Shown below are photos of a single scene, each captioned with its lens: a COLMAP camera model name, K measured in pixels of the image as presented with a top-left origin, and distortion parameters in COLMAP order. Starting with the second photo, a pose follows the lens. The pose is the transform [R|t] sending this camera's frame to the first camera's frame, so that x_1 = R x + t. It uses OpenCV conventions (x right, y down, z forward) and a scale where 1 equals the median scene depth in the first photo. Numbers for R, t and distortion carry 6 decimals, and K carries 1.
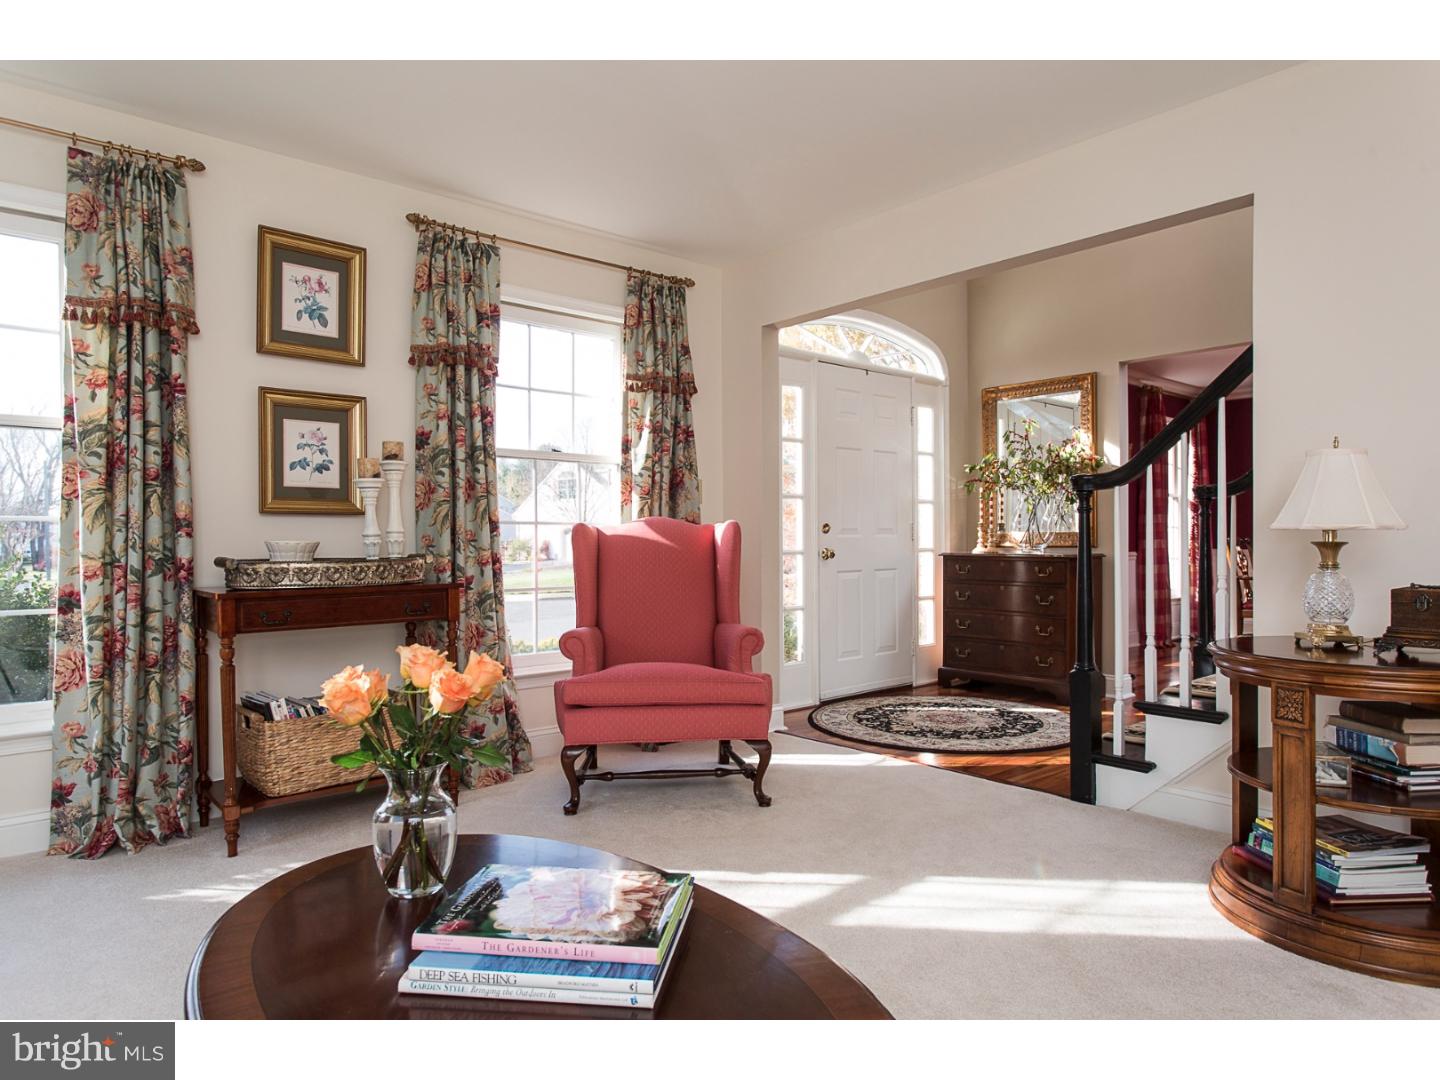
lens RADIAL K [[873.0, 0, 719.1], [0, 873.0, 548.1], [0, 0, 1]] dist [0.001356, -0.001792]
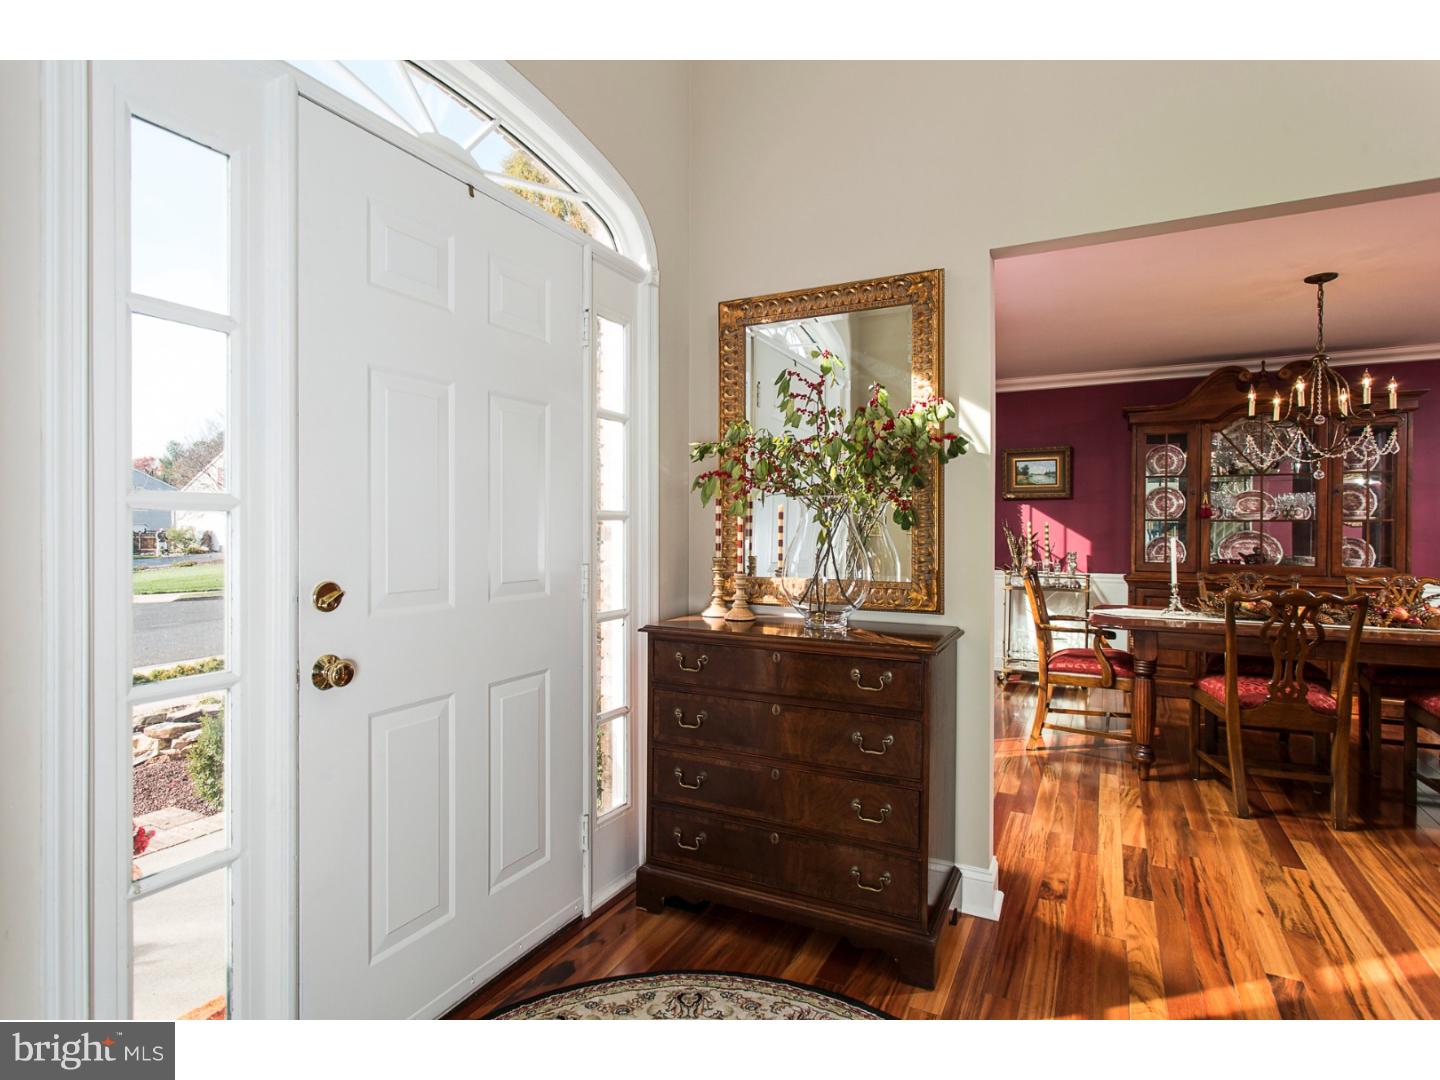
lens RADIAL K [[765.6, 0, 716.5], [0, 765.6, 536.7], [0, 0, 1]] dist [-0.002638, -0.000060]
pose [[0.927979, 0.007638, 0.372555, 0.134227], [-0.006129, 0.999968, -0.005232, -0.039895], [-0.372583, 0.002572, 0.927995, 0.592762]]
